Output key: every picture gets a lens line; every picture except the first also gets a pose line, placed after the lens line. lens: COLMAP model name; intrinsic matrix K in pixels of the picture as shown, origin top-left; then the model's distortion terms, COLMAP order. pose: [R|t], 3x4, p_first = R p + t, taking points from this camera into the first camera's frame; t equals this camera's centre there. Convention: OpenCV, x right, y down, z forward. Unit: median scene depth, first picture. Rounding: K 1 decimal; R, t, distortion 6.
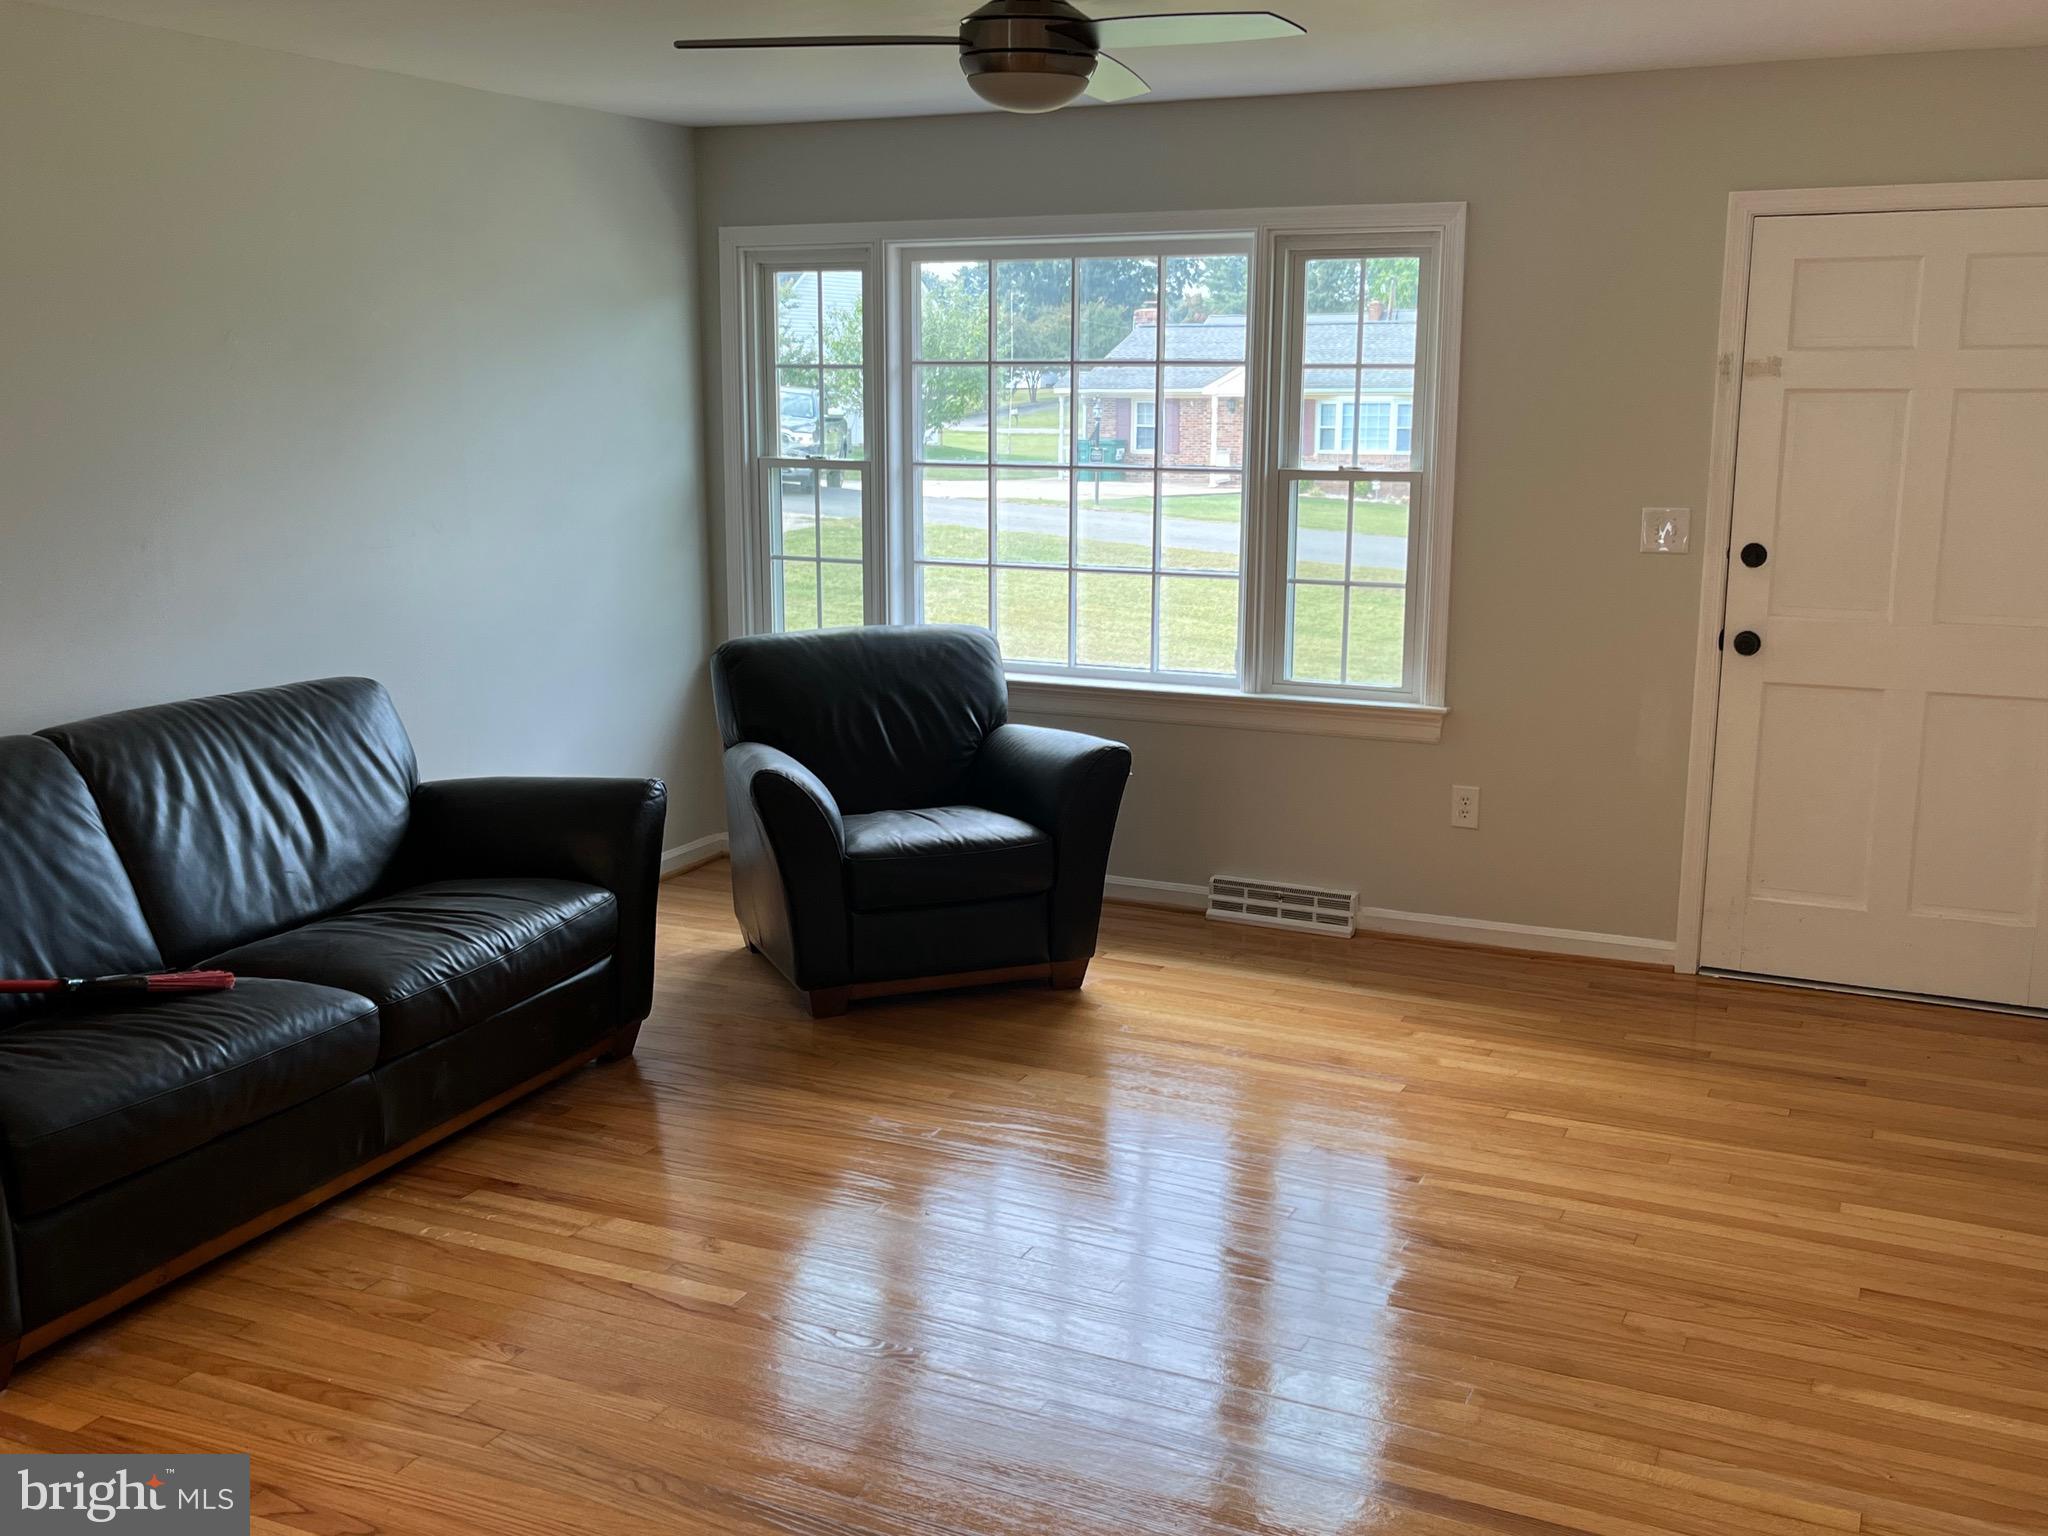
lens RADIAL K [[1923.6, 0, 1007.8], [0, 1923.6, 775.5], [0, 0, 1]] dist [0.007800, 0.000000]
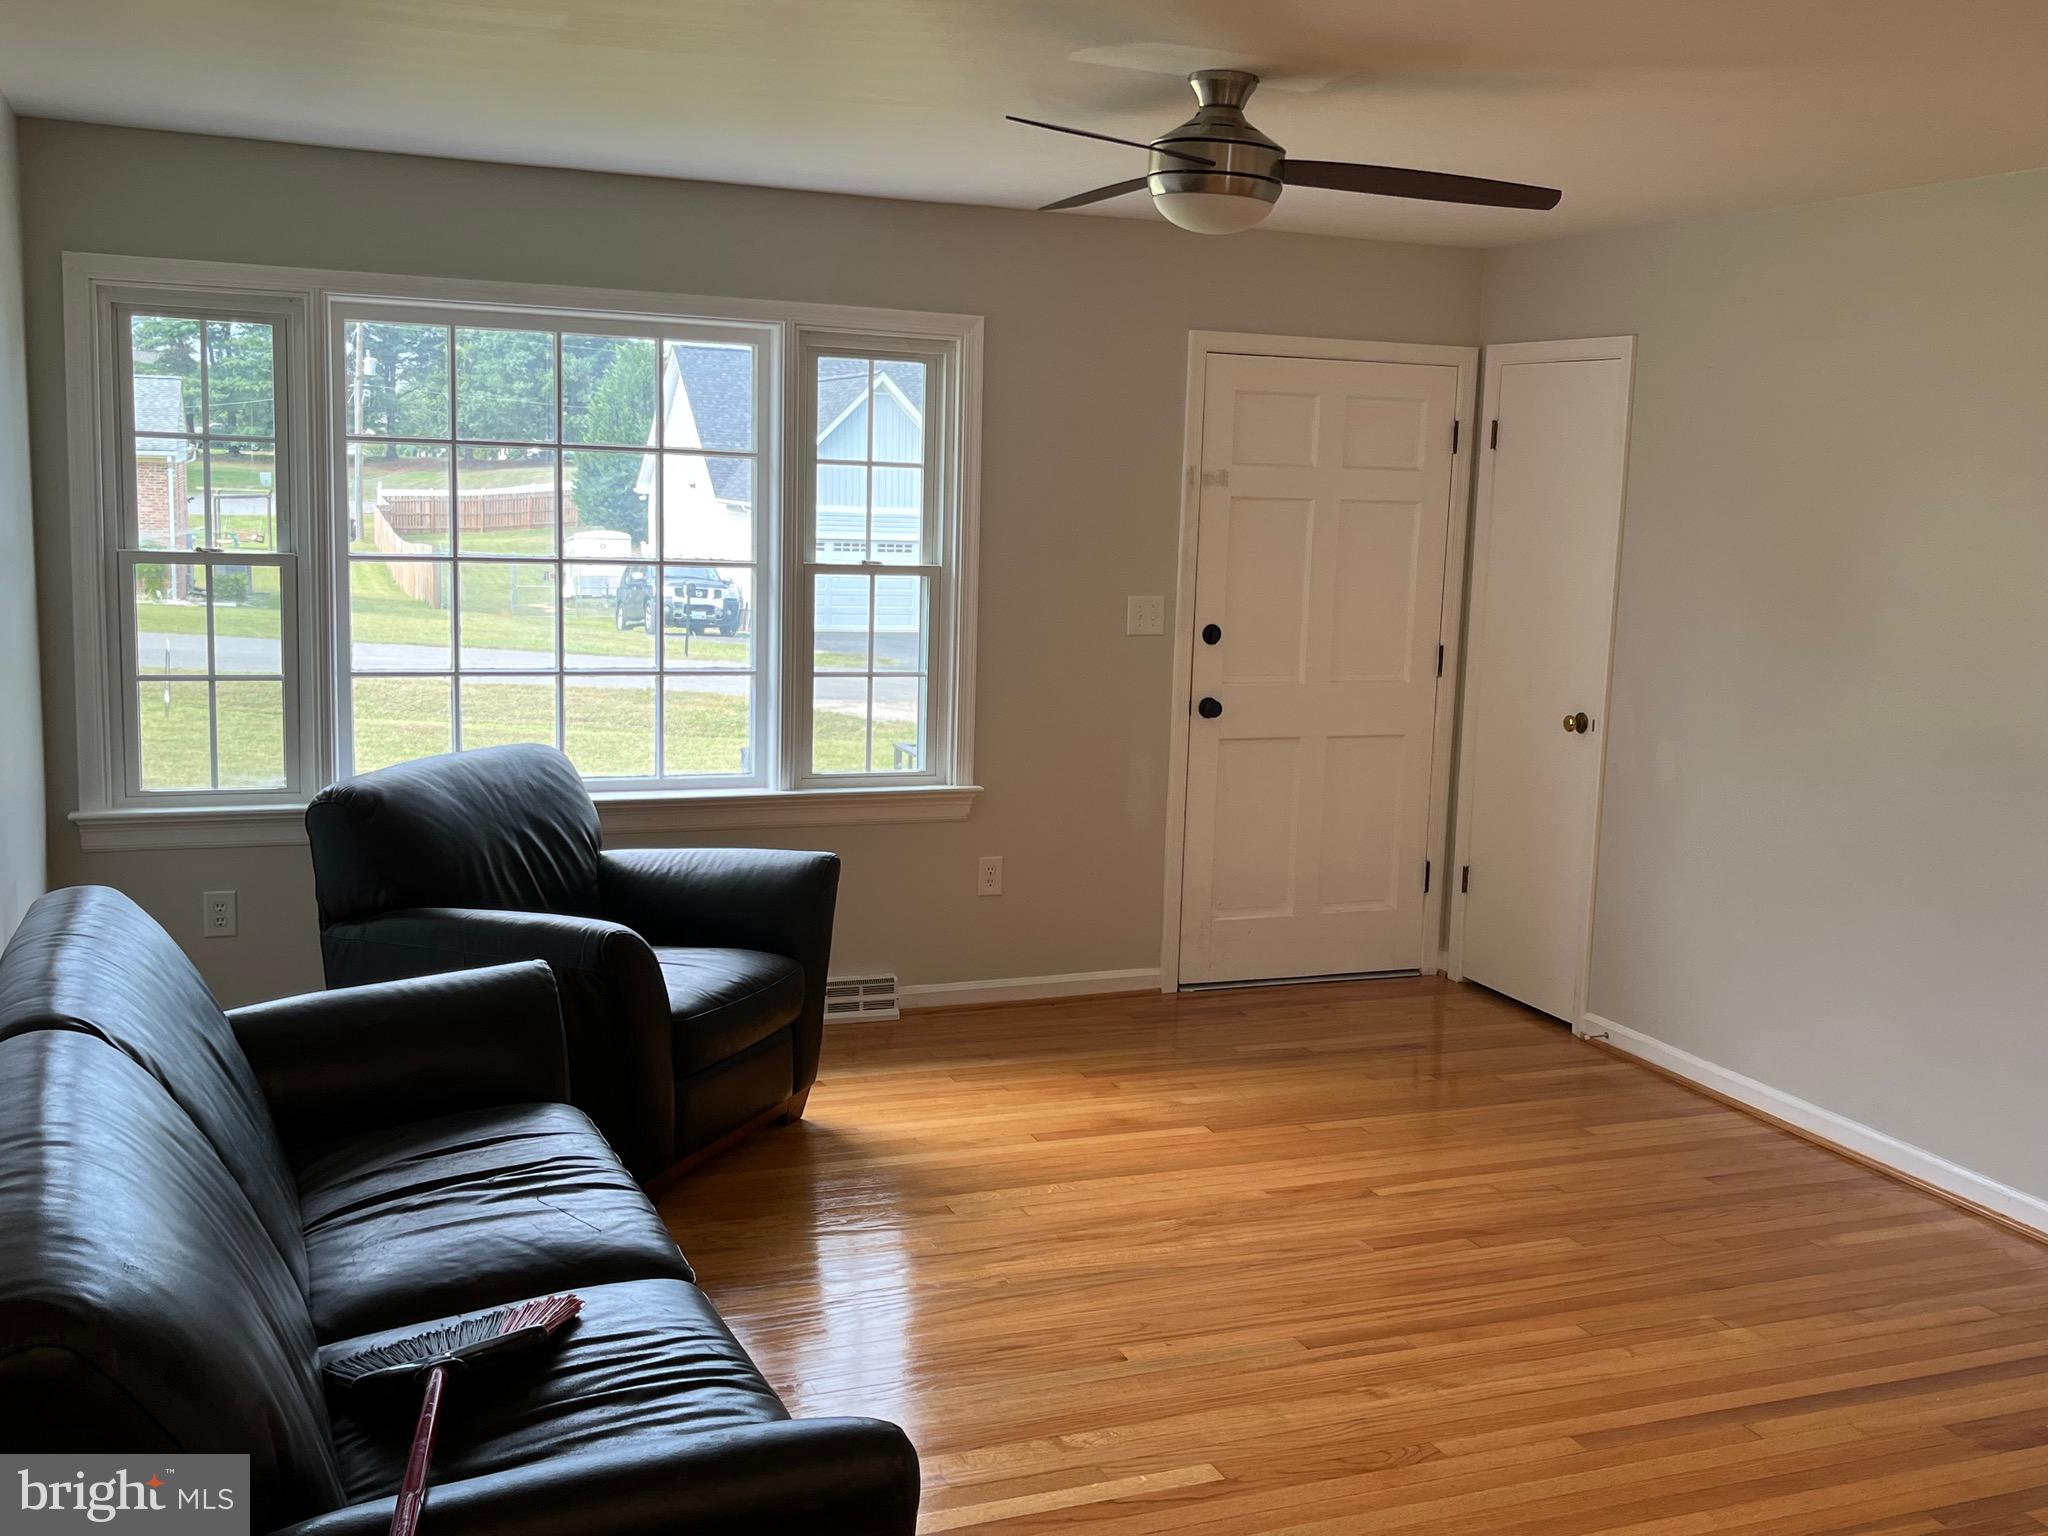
lens RADIAL K [[1923.6, 0, 1010.1], [0, 1923.6, 762.9], [0, 0, 1]] dist [0.007800, 0.000000]
pose [[0.686722, -0.084919, 0.721943, -0.549967], [0.113061, 0.993544, 0.009322, -0.057990], [-0.718074, 0.075222, 0.691890, 0.261741]]
